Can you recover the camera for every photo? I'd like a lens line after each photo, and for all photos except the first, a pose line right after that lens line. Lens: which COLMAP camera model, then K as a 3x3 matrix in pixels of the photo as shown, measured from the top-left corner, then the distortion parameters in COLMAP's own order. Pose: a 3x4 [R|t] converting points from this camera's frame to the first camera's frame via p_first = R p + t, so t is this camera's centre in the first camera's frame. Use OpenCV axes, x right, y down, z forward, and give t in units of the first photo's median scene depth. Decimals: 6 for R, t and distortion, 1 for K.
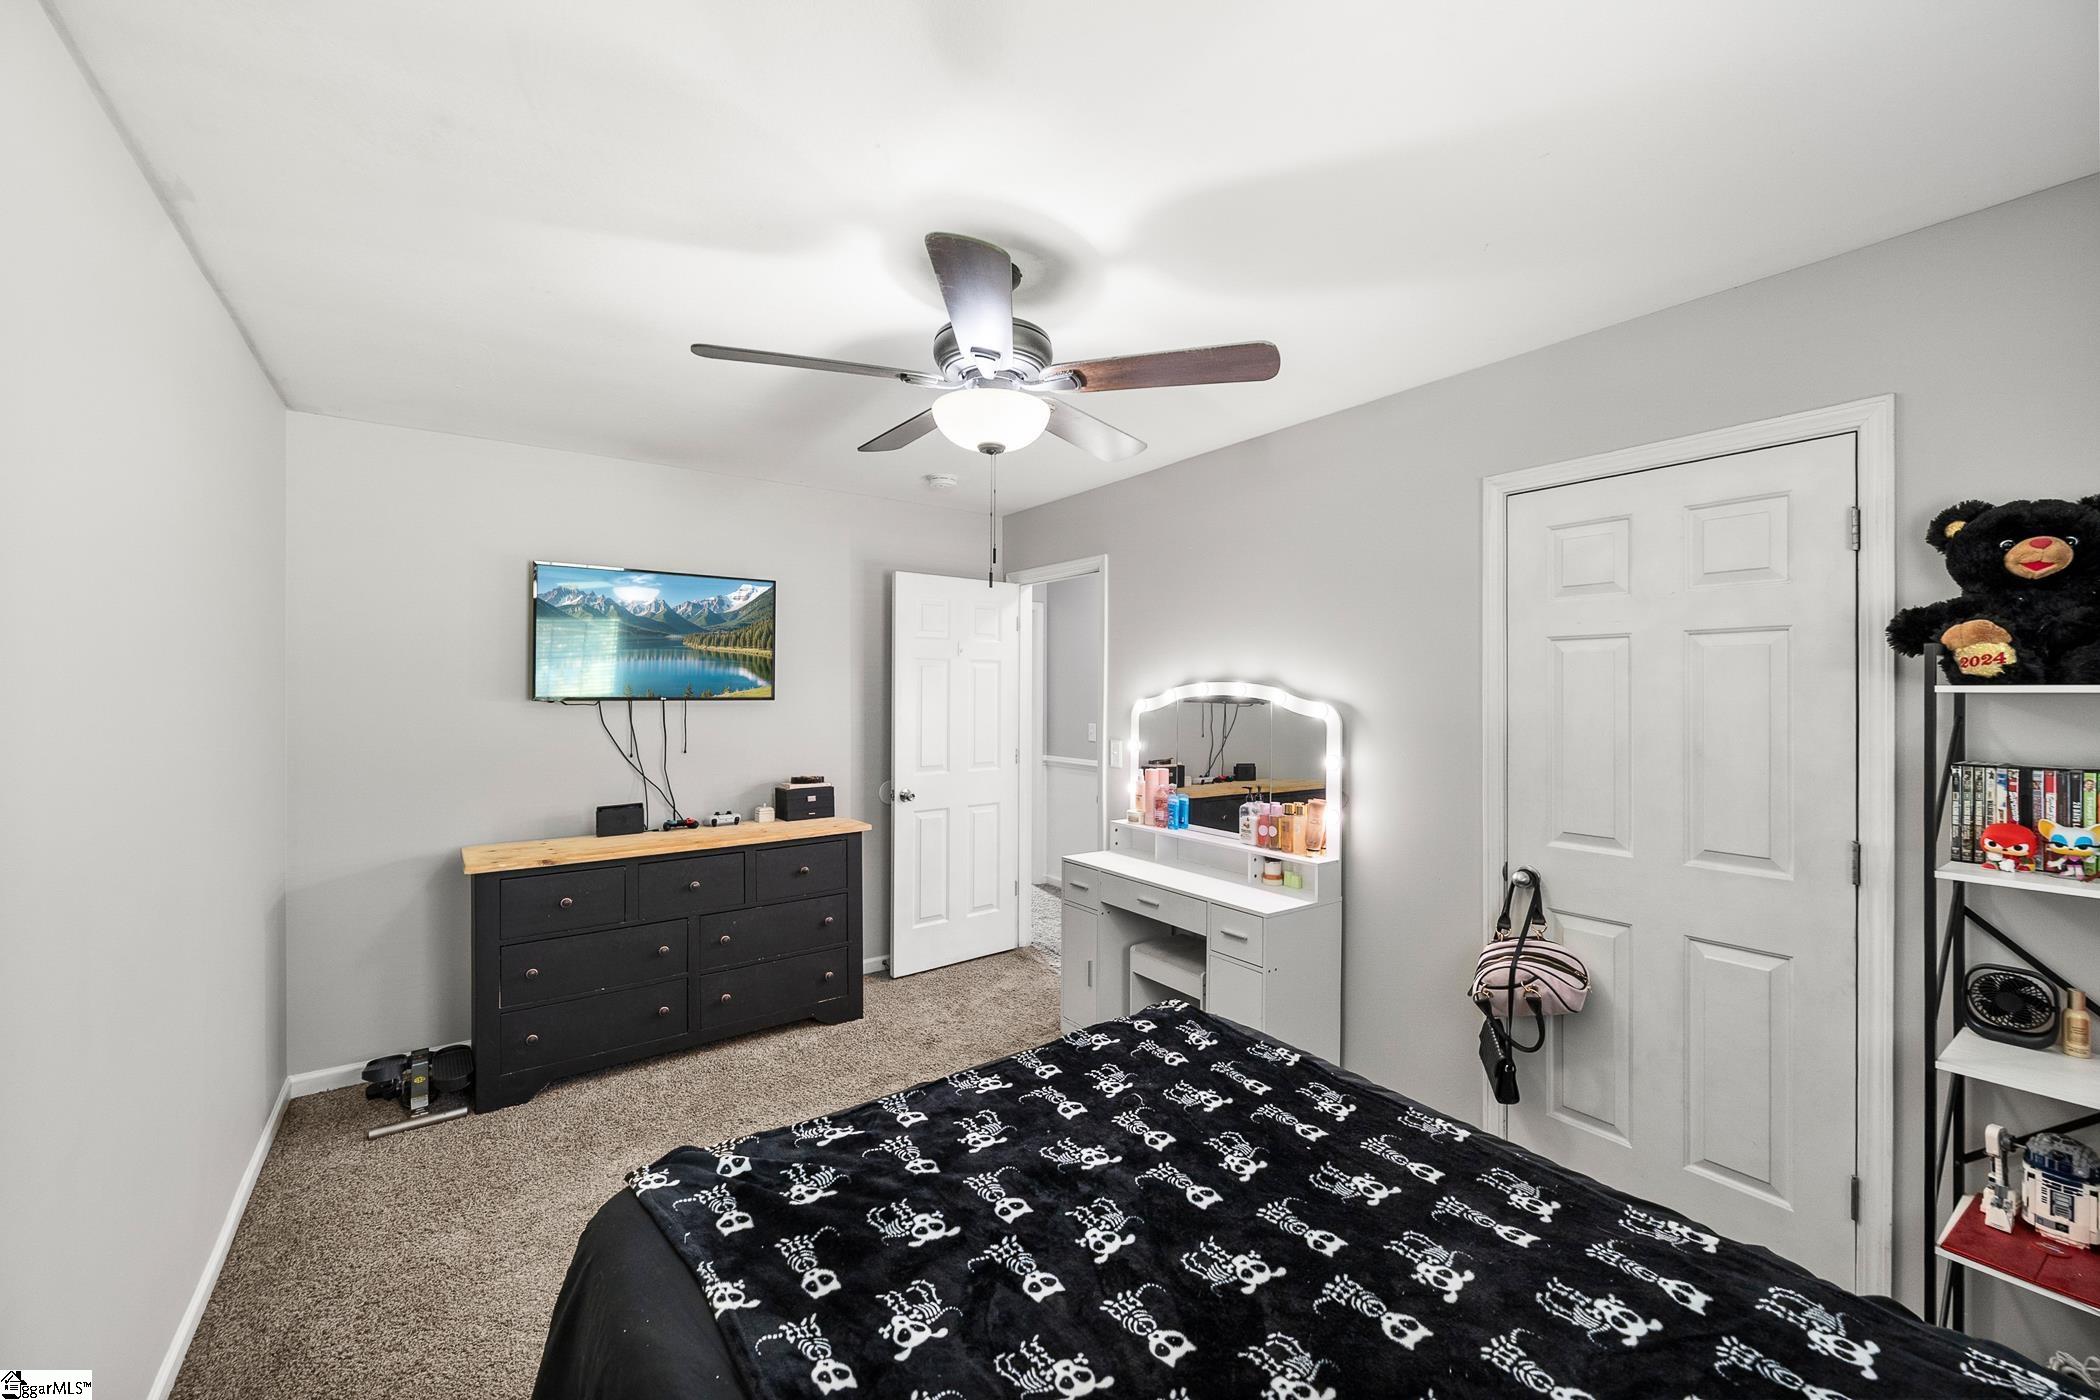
lens RADIAL K [[825.9, 0, 1050.0], [0, 825.9, 700.0], [0, 0, 1]] dist [-0.001411, -0.000180]
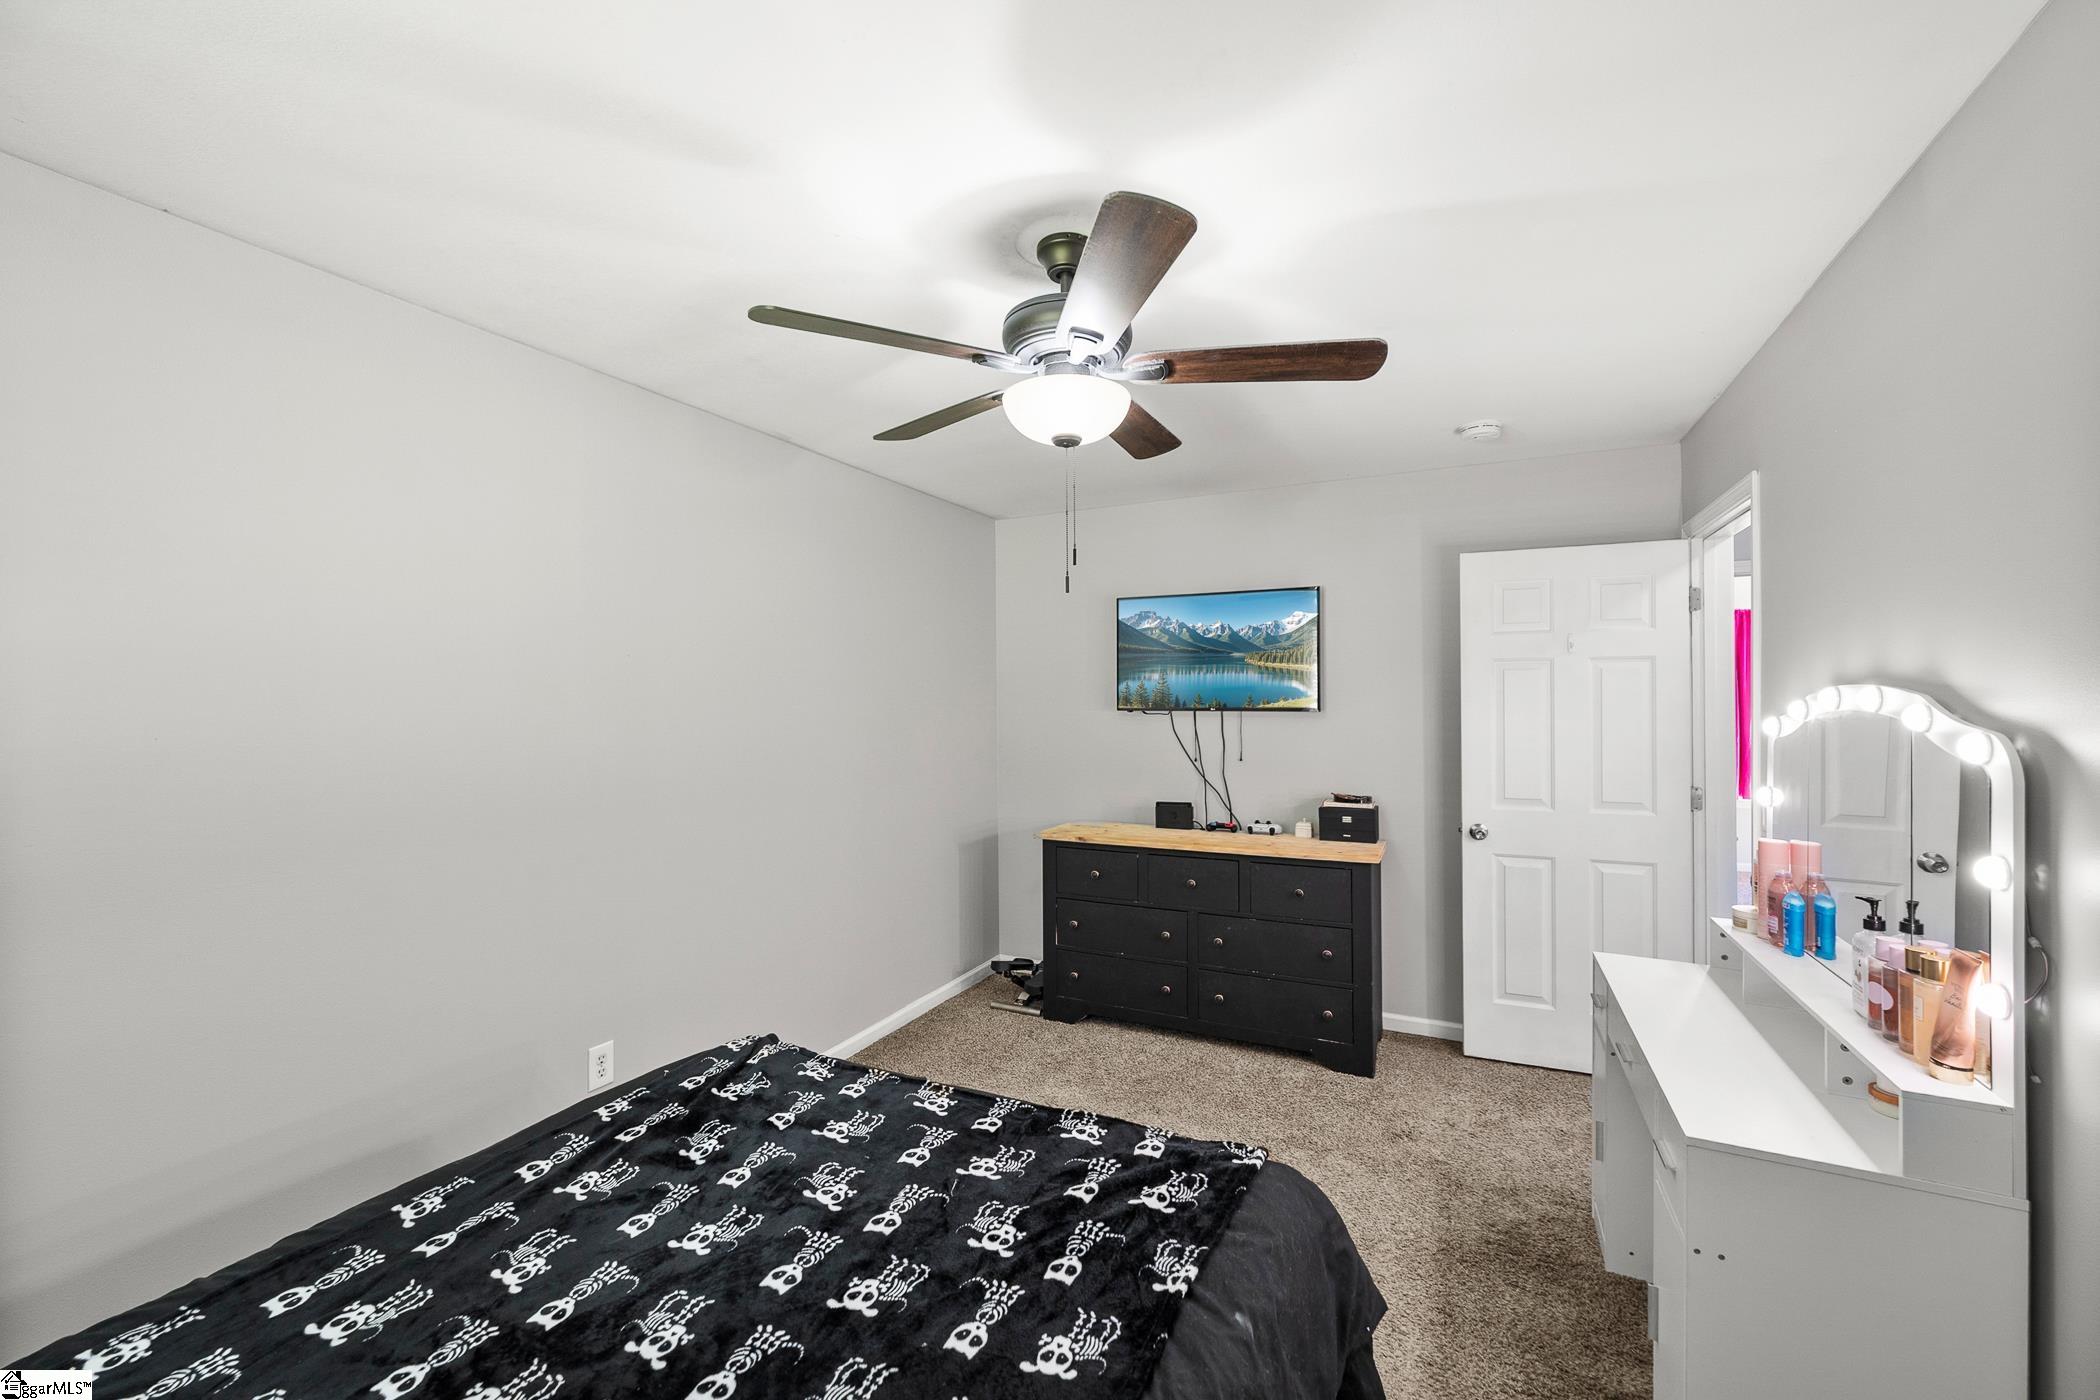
lens RADIAL K [[825.9, 0, 1050.0], [0, 825.9, 700.0], [0, 0, 1]] dist [-0.001411, -0.000180]
pose [[0.462800, -0.003645, -0.886455, 0.525355], [-0.004107, 0.999972, -0.006256, -0.008986], [0.886453, 0.006536, 0.462772, 0.396855]]
